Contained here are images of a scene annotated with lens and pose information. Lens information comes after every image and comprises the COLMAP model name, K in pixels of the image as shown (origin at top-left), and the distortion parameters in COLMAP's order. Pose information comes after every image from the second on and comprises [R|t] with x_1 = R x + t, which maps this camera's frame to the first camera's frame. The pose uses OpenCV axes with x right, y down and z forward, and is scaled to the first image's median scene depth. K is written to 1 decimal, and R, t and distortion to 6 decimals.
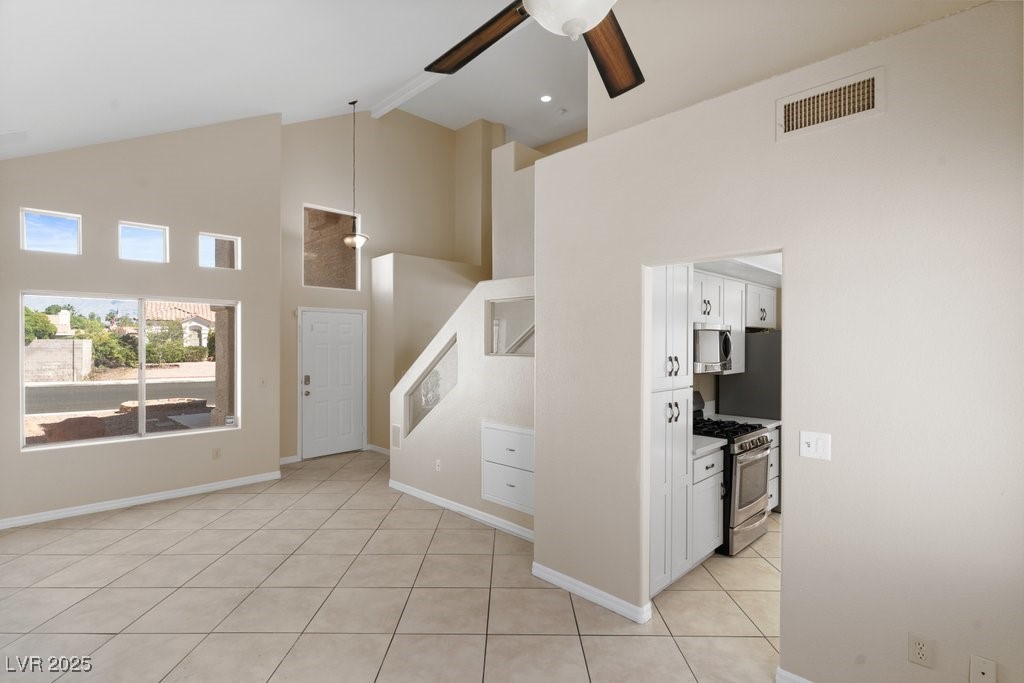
lens RADIAL K [[497.4, 0, 512.2], [0, 497.4, 342.9], [0, 0, 1]] dist [0.000266, 0.000055]
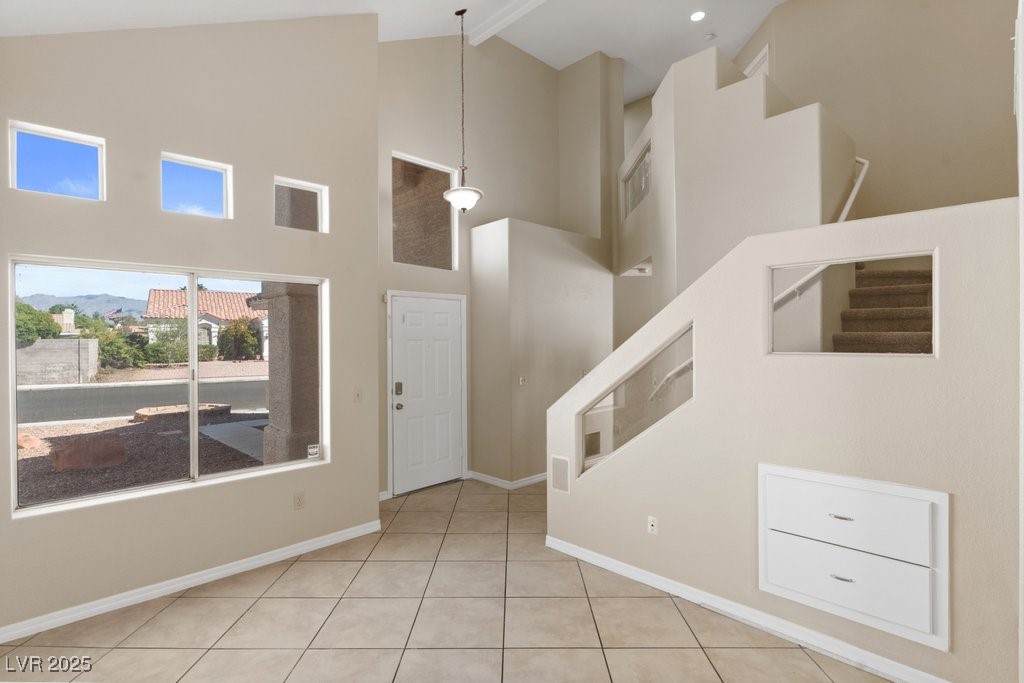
lens RADIAL K [[502.0, 0, 509.9], [0, 502.0, 338.1], [0, 0, 1]] dist [0.000566, 0.000304]
pose [[0.999895, -0.008662, -0.011657, -0.159696], [0.008637, 0.999960, -0.002150, 0.001333], [0.011675, 0.002049, 0.999930, 0.169562]]
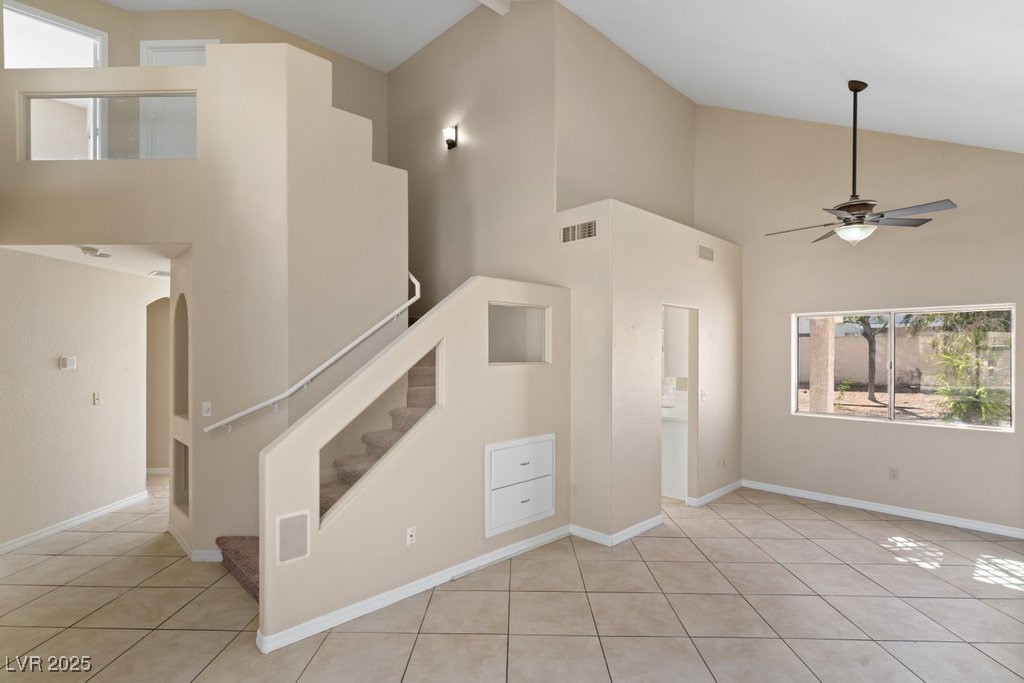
lens RADIAL K [[507.2, 0, 512.5], [0, 507.2, 349.7], [0, 0, 1]] dist [0.000714, -0.000358]
pose [[0.017192, 0.000342, 0.999852, -0.405194], [-0.000321, 1.000000, -0.000337, -0.000728], [-0.999852, -0.000315, 0.017192, 0.420489]]
